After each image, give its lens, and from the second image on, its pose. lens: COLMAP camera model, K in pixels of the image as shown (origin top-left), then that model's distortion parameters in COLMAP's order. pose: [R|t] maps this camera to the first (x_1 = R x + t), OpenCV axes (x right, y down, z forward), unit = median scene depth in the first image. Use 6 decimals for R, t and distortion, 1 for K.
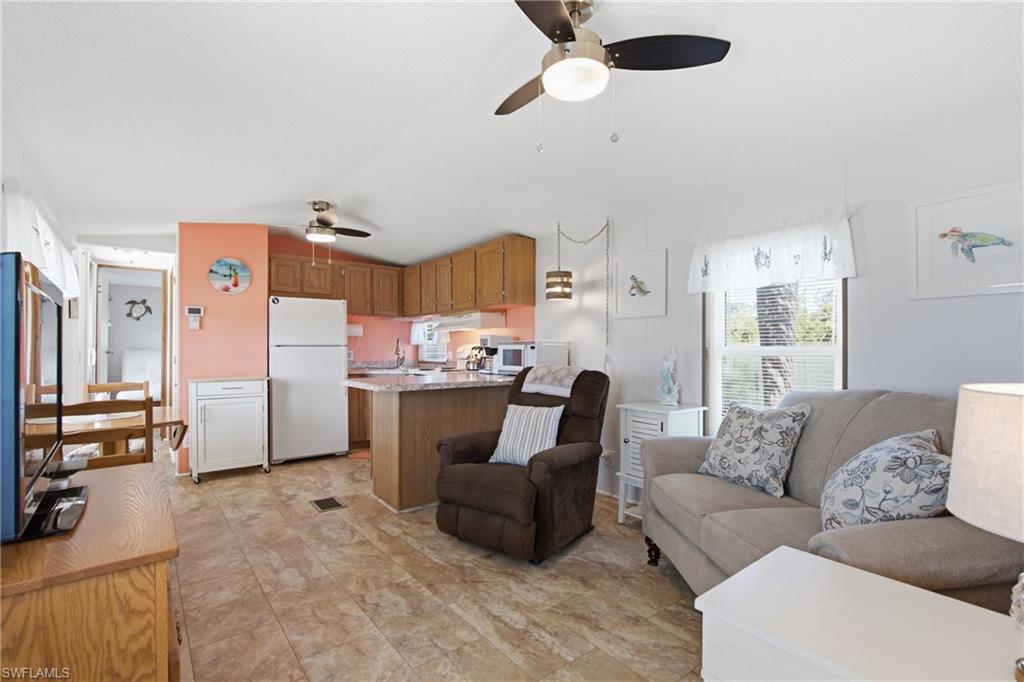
lens RADIAL K [[467.6, 0, 512.9], [0, 467.6, 351.3], [0, 0, 1]] dist [-0.003951, -0.000218]
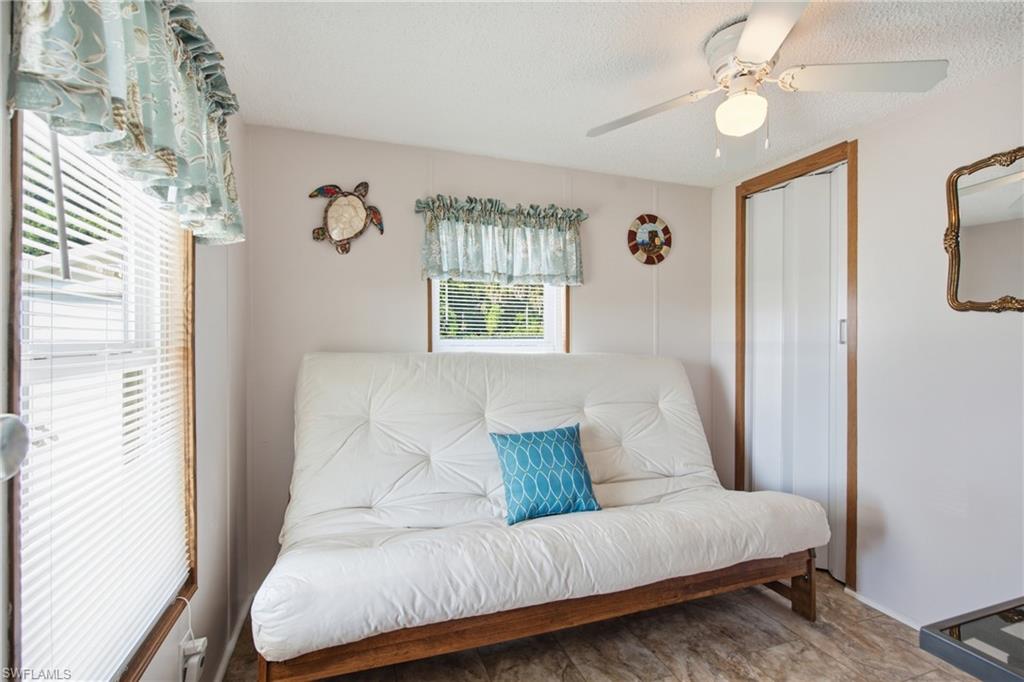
lens RADIAL K [[471.5, 0, 512.0], [0, 471.5, 341.0], [0, 0, 1]] dist [0.002519, 0.000037]
pose [[0.945286, 0.005180, -0.326201, -1.008350], [-0.005503, 0.999985, -0.000070, -0.017326], [0.326195, 0.001861, 0.945301, 1.251184]]
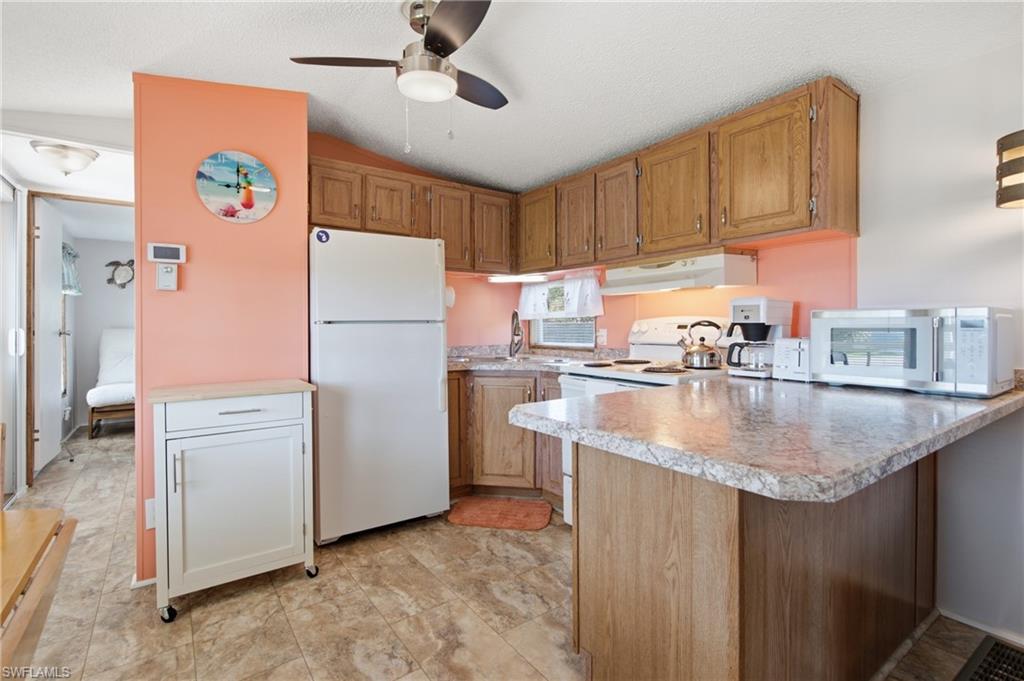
lens RADIAL K [[484.4, 0, 512.9], [0, 484.4, 328.6], [0, 0, 1]] dist [-0.000054, -0.000291]
pose [[0.998781, -0.004657, -0.049134, -0.260316], [0.004851, 0.999981, 0.003824, -0.005679], [0.049116, -0.004058, 0.998785, 0.451751]]
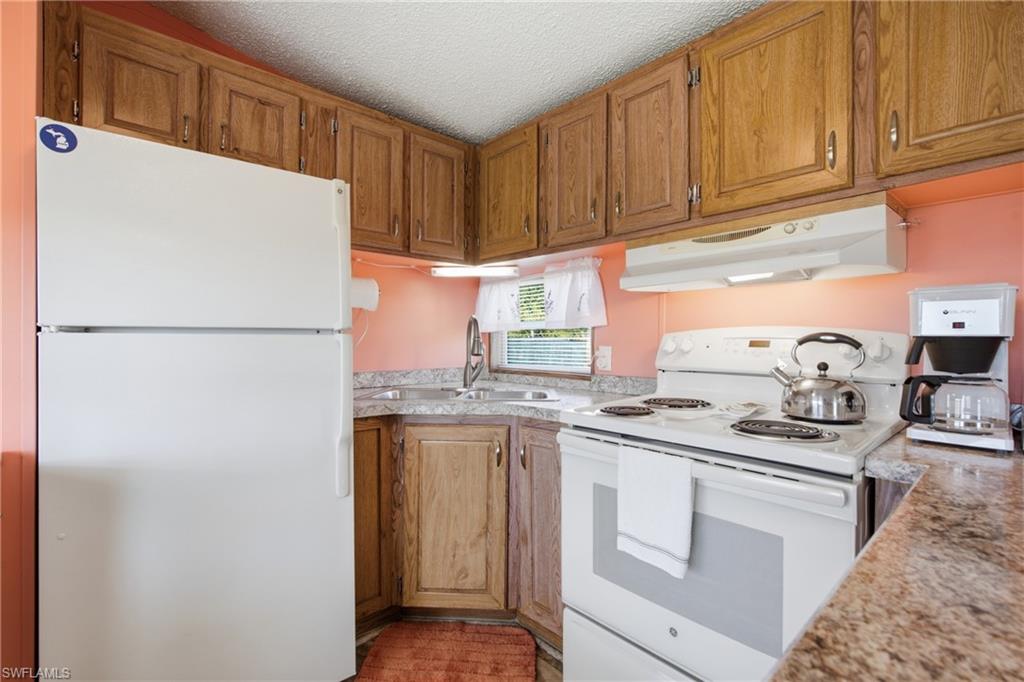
lens RADIAL K [[471.5, 0, 512.0], [0, 471.5, 341.0], [0, 0, 1]] dist [0.002519, 0.000037]
pose [[0.997827, 0.001954, 0.065853, -0.284888], [-0.001780, 0.999995, -0.002710, -0.005257], [-0.065858, 0.002587, 0.997826, 0.721655]]
